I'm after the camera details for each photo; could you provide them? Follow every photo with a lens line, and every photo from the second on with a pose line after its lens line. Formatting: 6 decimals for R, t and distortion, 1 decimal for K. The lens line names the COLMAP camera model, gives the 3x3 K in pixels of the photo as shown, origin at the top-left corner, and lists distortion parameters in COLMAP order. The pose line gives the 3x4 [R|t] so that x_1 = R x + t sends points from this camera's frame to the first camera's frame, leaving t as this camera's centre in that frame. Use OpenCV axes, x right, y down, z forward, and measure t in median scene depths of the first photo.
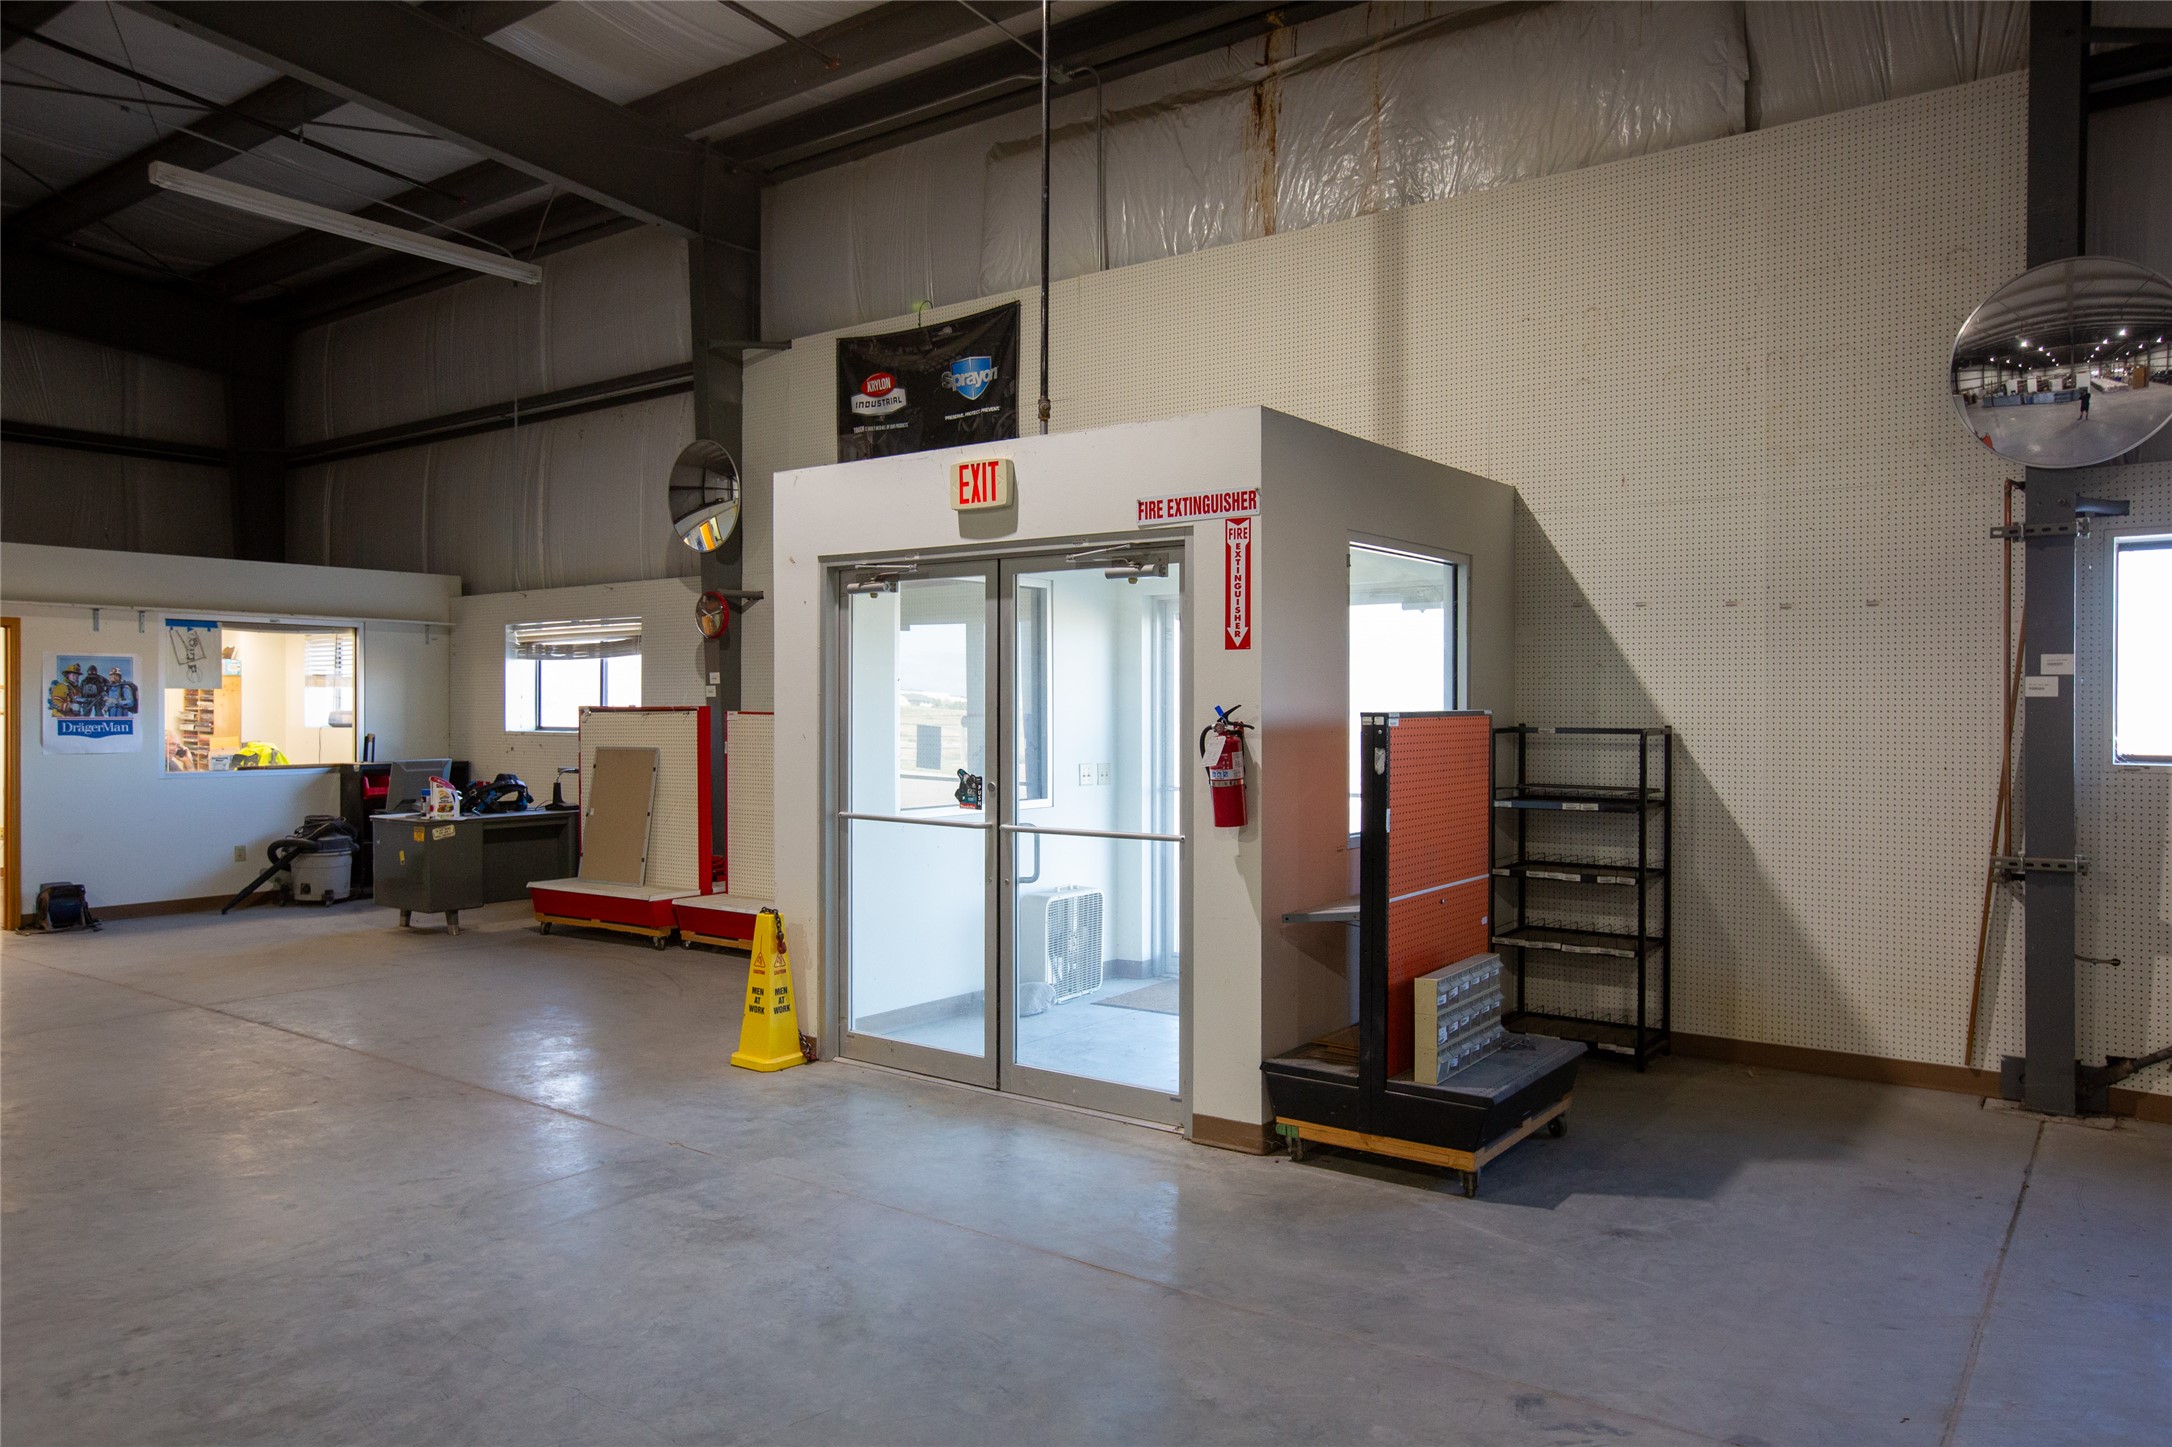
lens RADIAL K [[1510.2, 0, 1086.0], [0, 1510.2, 723.5], [0, 0, 1]] dist [-0.043467, 0.057441]
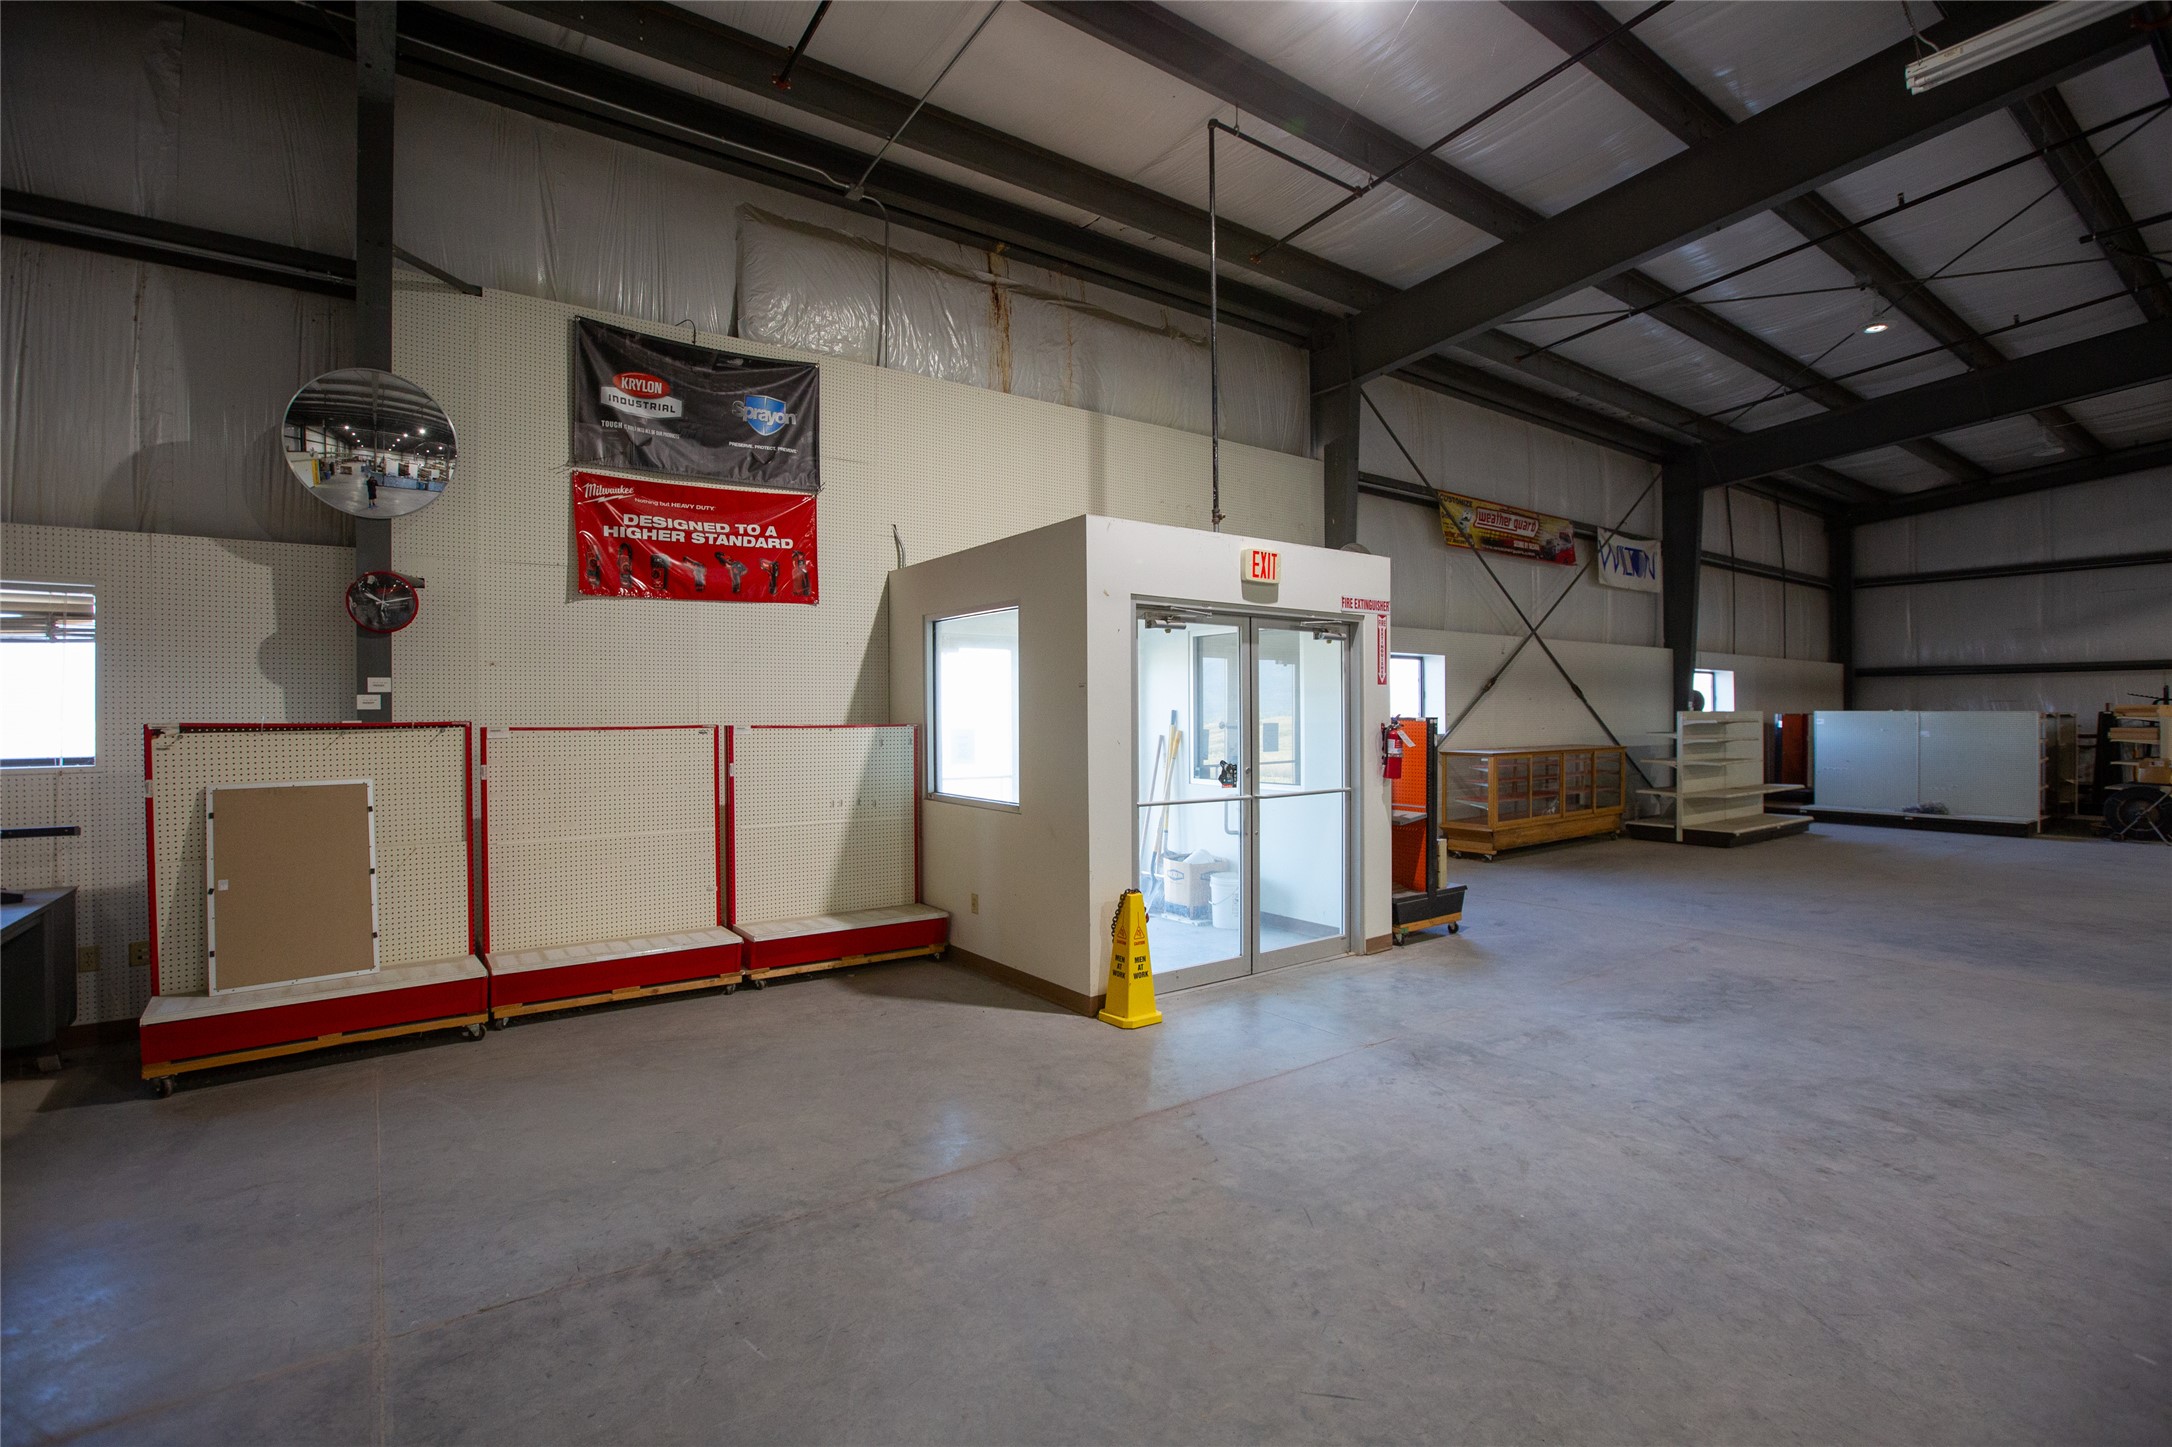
lens RADIAL K [[1010.5, 0, 1086.0], [0, 1010.5, 723.5], [0, 0, 1]] dist [-0.058787, 0.022511]
pose [[0.287713, -0.009598, 0.957669, -1.081465], [0.017525, 0.999835, 0.004755, -0.011939], [-0.957556, 0.015415, 0.287834, 0.893264]]
